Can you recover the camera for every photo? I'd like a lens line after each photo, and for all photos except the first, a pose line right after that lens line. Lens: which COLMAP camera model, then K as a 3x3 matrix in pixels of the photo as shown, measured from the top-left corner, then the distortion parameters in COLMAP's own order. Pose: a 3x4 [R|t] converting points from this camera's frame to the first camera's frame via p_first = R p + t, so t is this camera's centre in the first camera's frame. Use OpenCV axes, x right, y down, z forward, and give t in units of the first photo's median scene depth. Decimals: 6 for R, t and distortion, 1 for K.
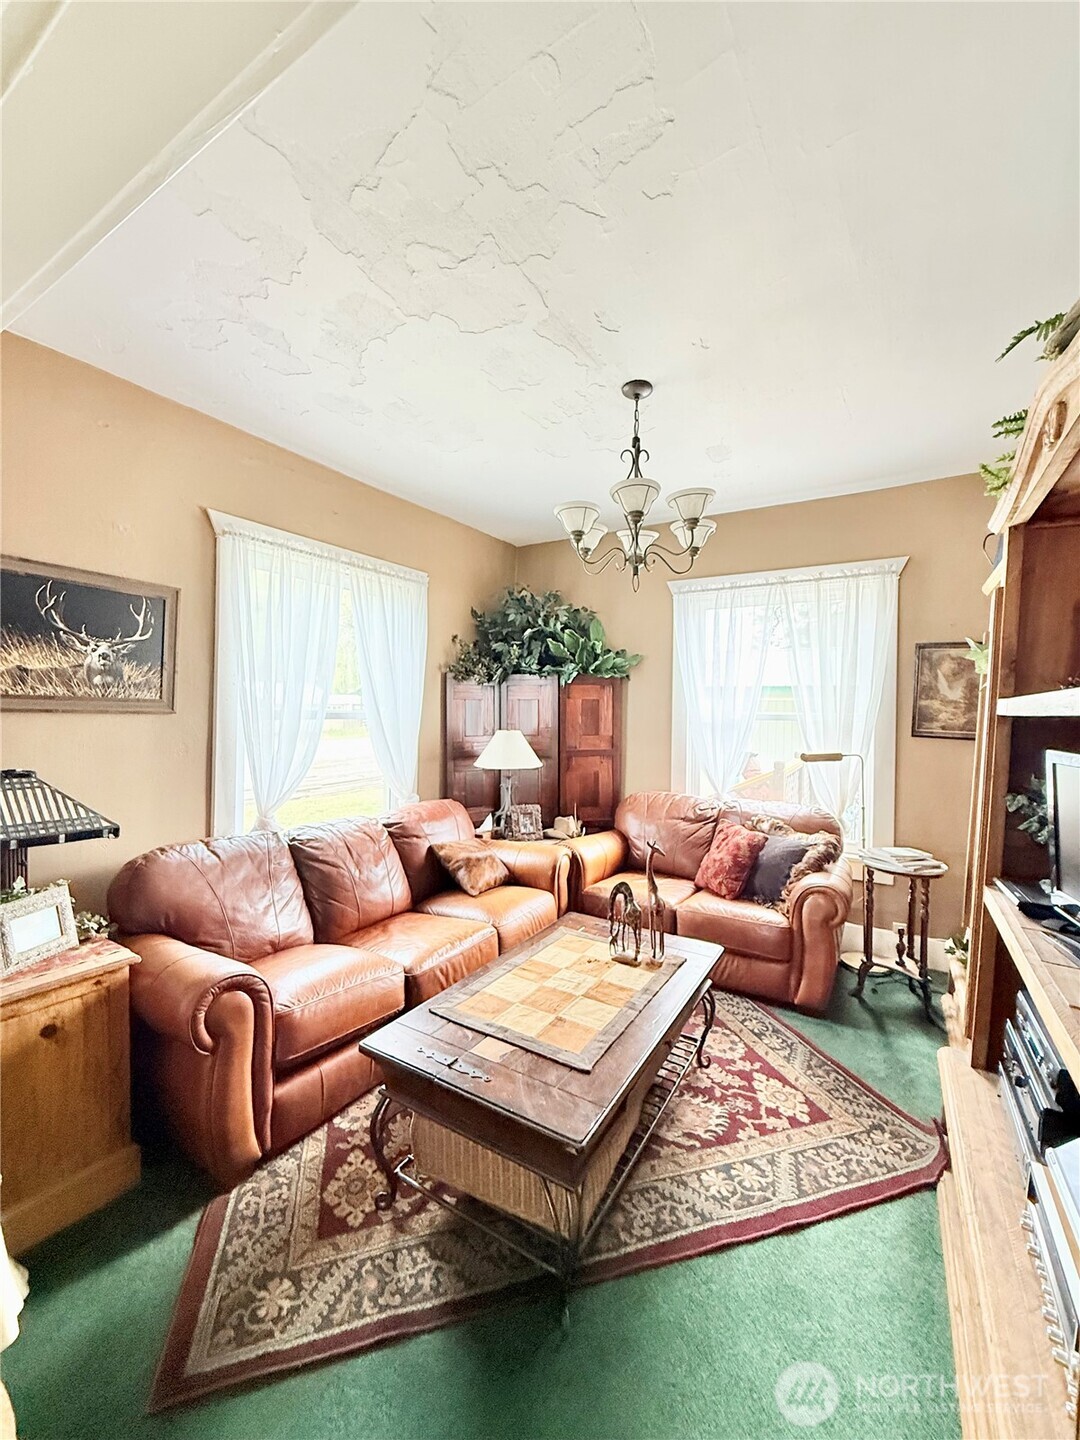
lens RADIAL K [[574.1, 0, 540.1], [0, 574.1, 714.2], [0, 0, 1]] dist [0.000722, -0.000388]
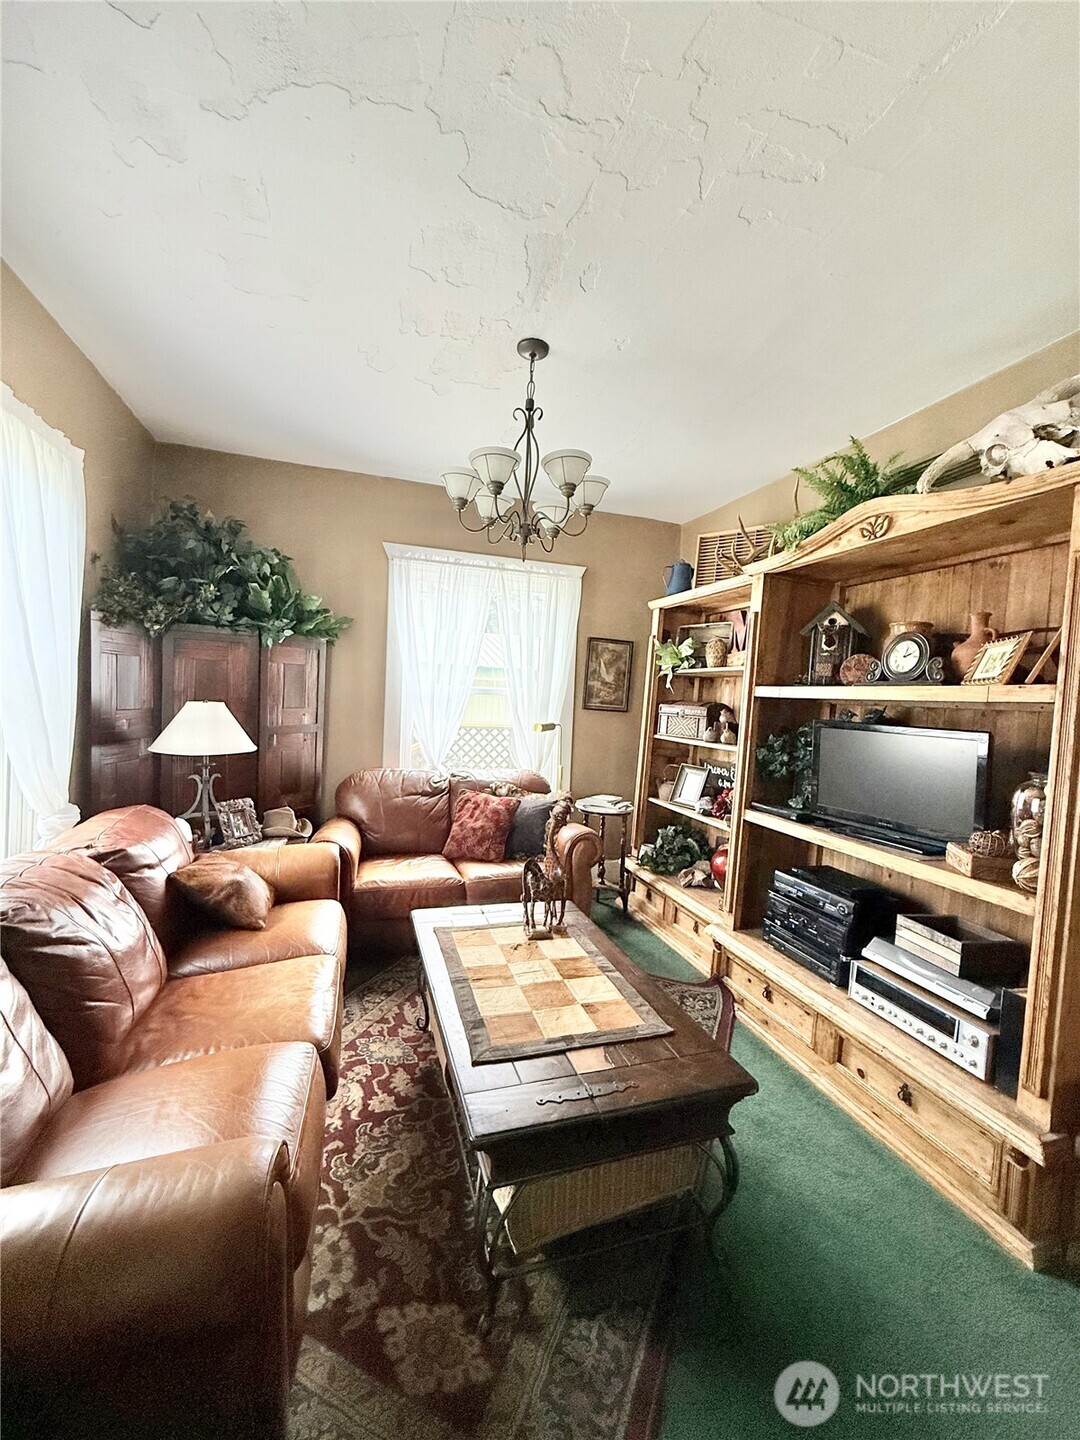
lens RADIAL K [[574.1, 0, 540.1], [0, 574.1, 714.2], [0, 0, 1]] dist [0.000722, -0.000388]
pose [[0.649254, -0.009254, 0.760516, -0.417868], [-0.029768, 0.998851, 0.037566, 0.005047], [-0.759989, -0.047029, 0.648232, 0.256592]]
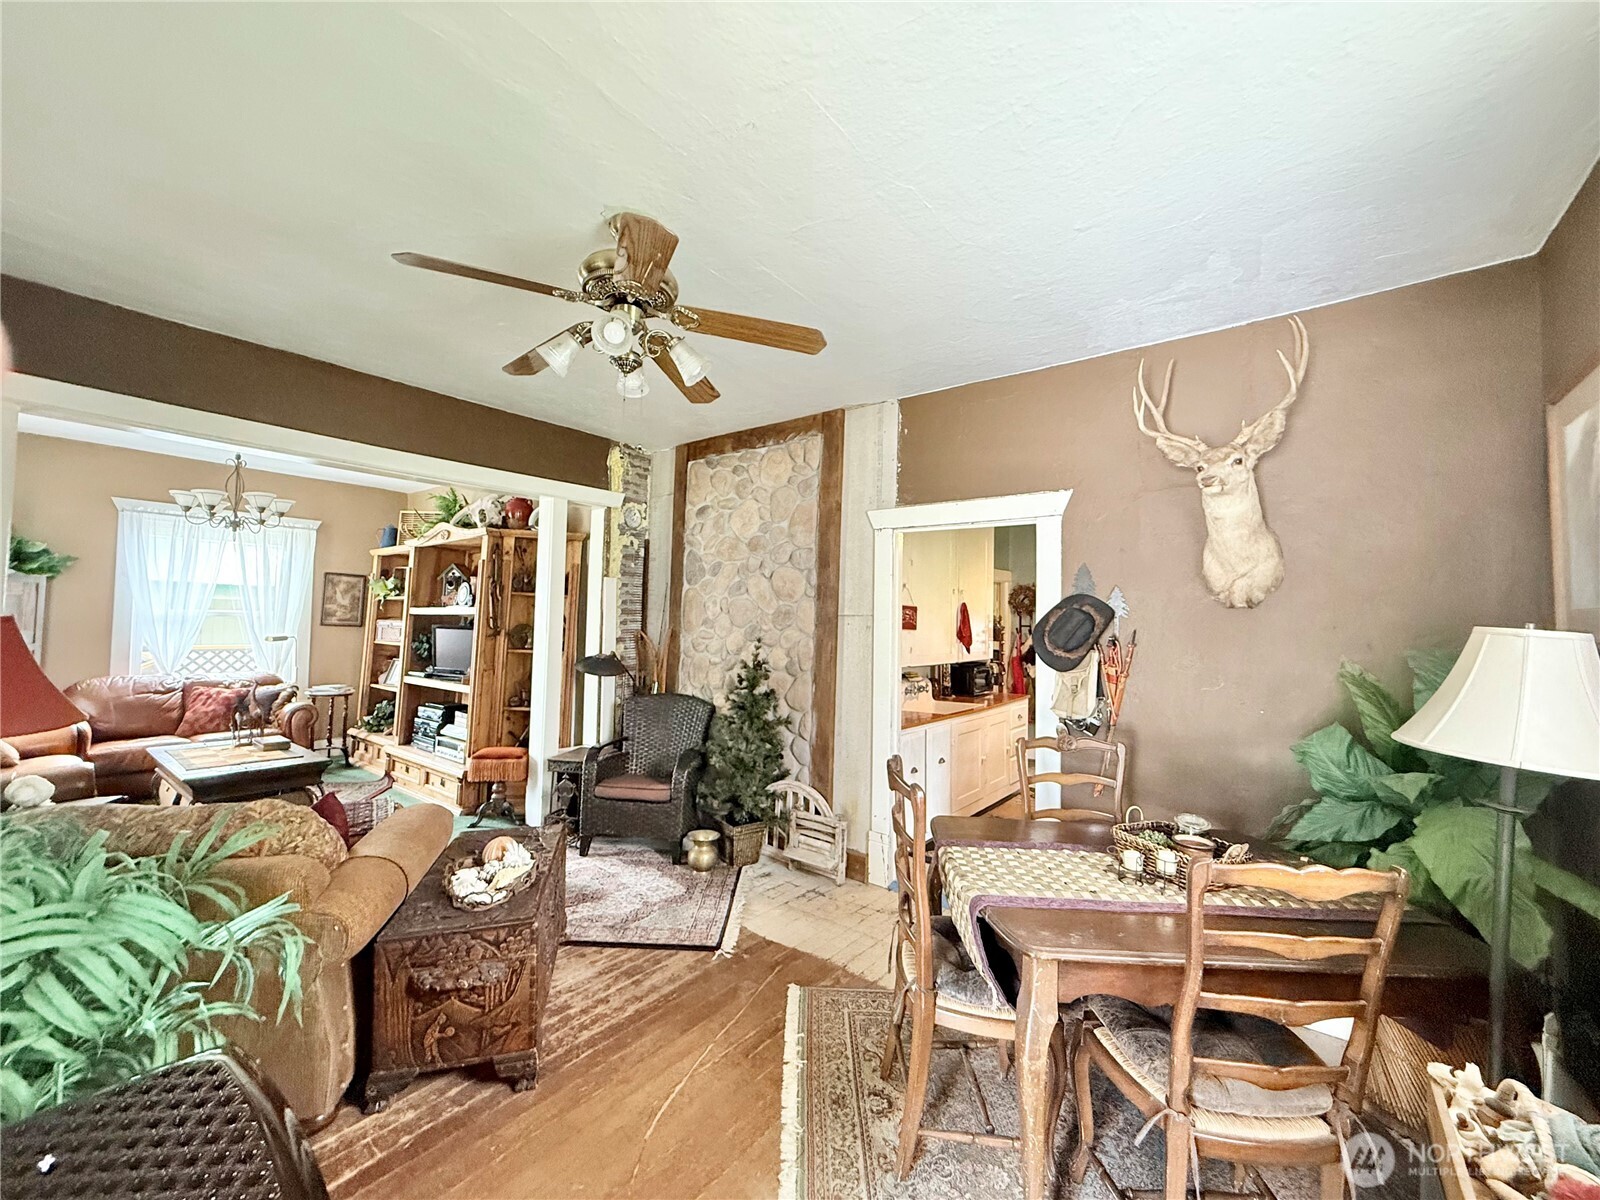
lens RADIAL K [[637.9, 0, 795.1], [0, 637.9, 599.4], [0, 0, 1]] dist [0.000722, -0.000388]
pose [[0.118860, 0.028055, 0.992515, -1.168121], [-0.006985, 0.999600, -0.027419, 0.003306], [-0.992886, -0.003673, 0.119008, -0.694084]]
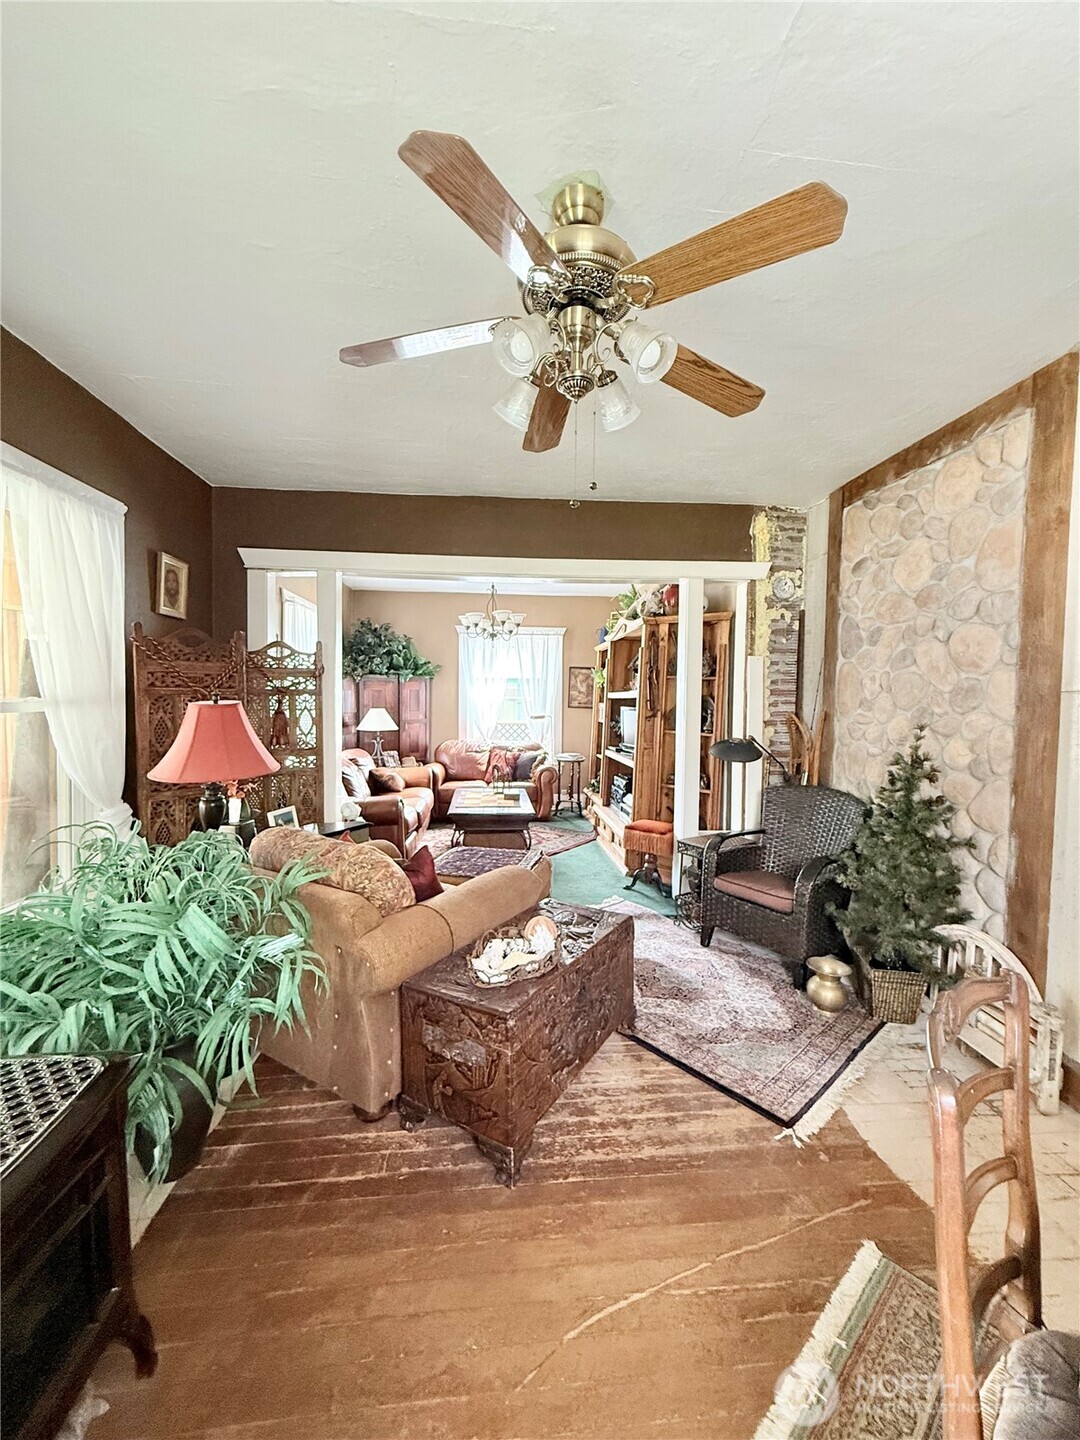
lens RADIAL K [[574.1, 0, 540.1], [0, 574.1, 714.2], [0, 0, 1]] dist [0.000722, -0.000388]
pose [[0.801546, -0.022284, 0.597518, -0.857529], [0.007689, 0.999607, 0.026965, 0.003457], [-0.597884, -0.017019, 0.801402, -0.812512]]
